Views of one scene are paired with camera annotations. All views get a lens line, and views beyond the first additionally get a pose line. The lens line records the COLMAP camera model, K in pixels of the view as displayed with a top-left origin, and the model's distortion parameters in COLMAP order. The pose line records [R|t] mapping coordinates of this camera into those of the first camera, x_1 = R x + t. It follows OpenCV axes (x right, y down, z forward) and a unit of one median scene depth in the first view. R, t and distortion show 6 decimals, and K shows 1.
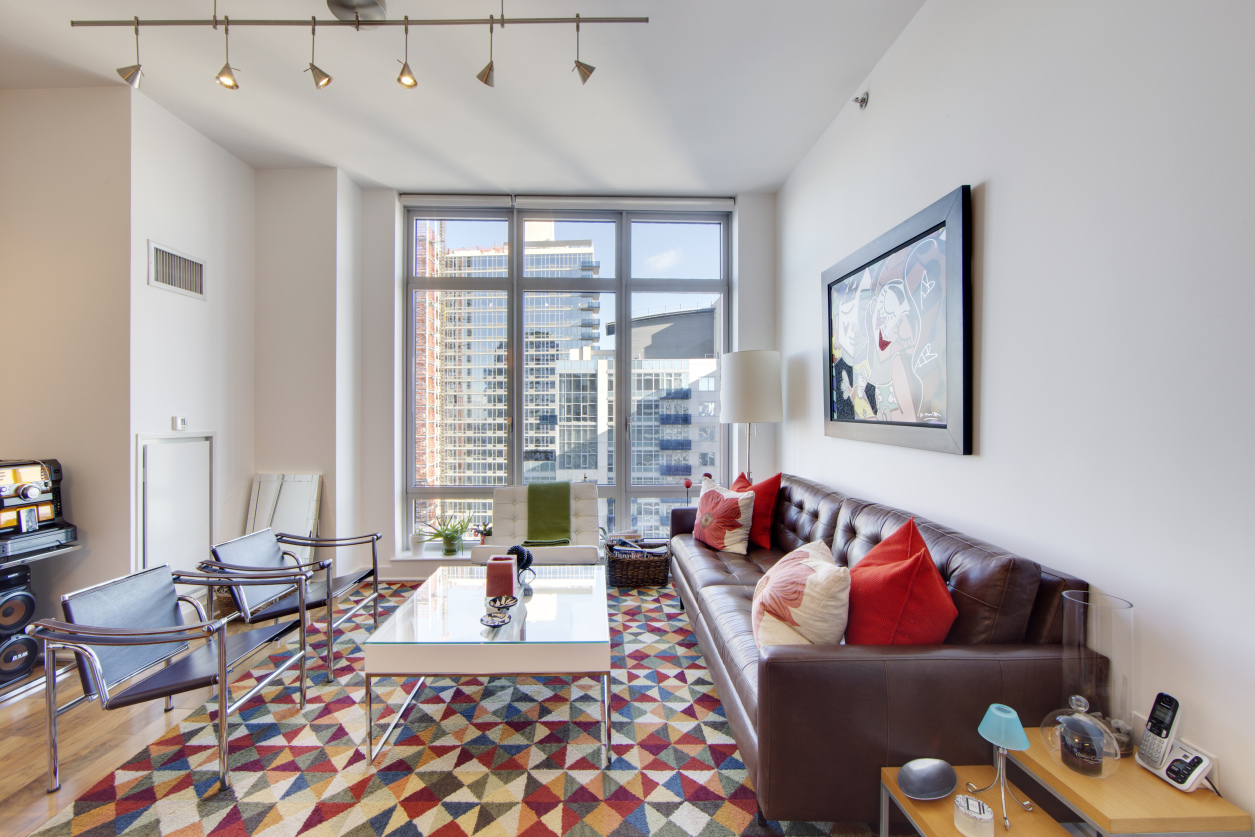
lens RADIAL K [[503.0, 0, 619.1], [0, 503.0, 412.5], [0, 0, 1]] dist [-0.016338, -0.000246]
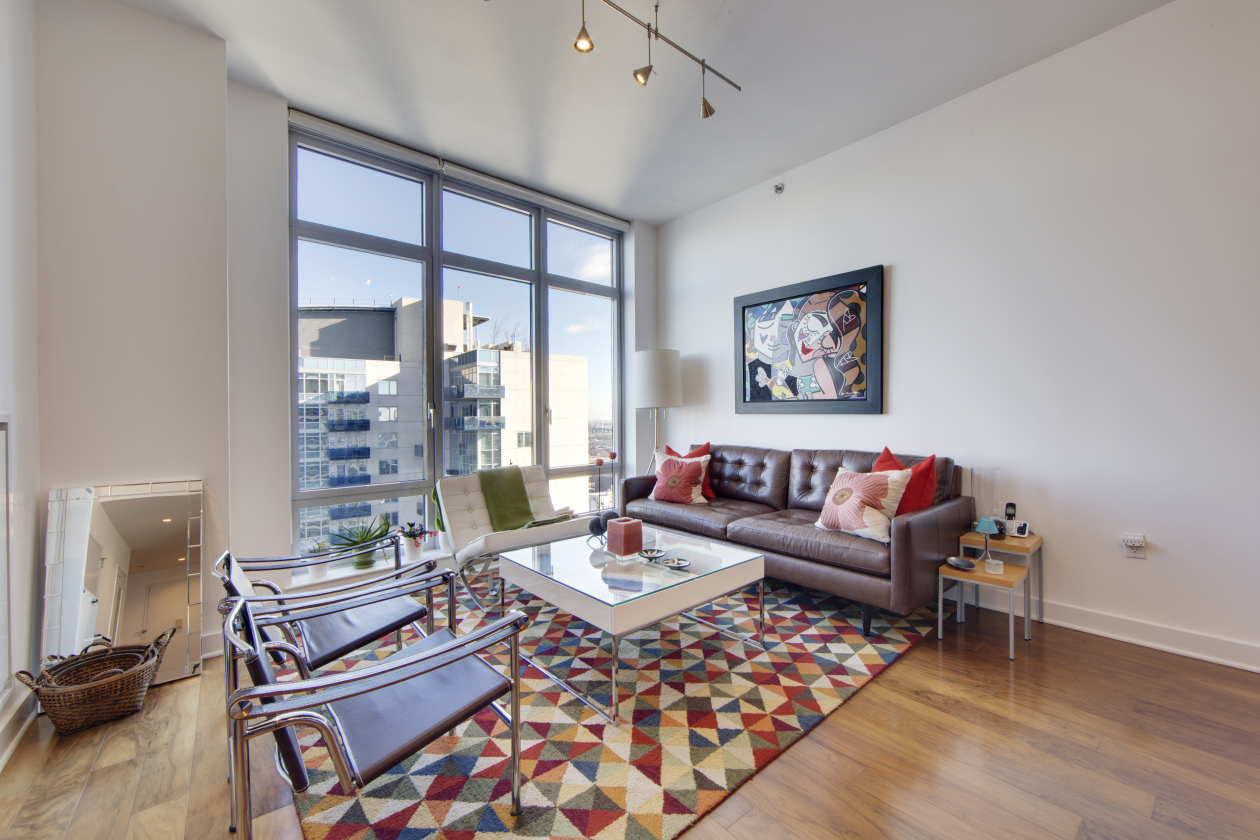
lens RADIAL K [[485.9, 0, 630.0], [0, 485.9, 420.0], [0, 0, 1]] dist [-0.014804, 0.000065]
pose [[0.768276, -0.010451, 0.640033, -0.746733], [0.009756, 0.999942, 0.004618, 0.059437], [-0.640044, 0.002696, 0.768334, 0.157423]]
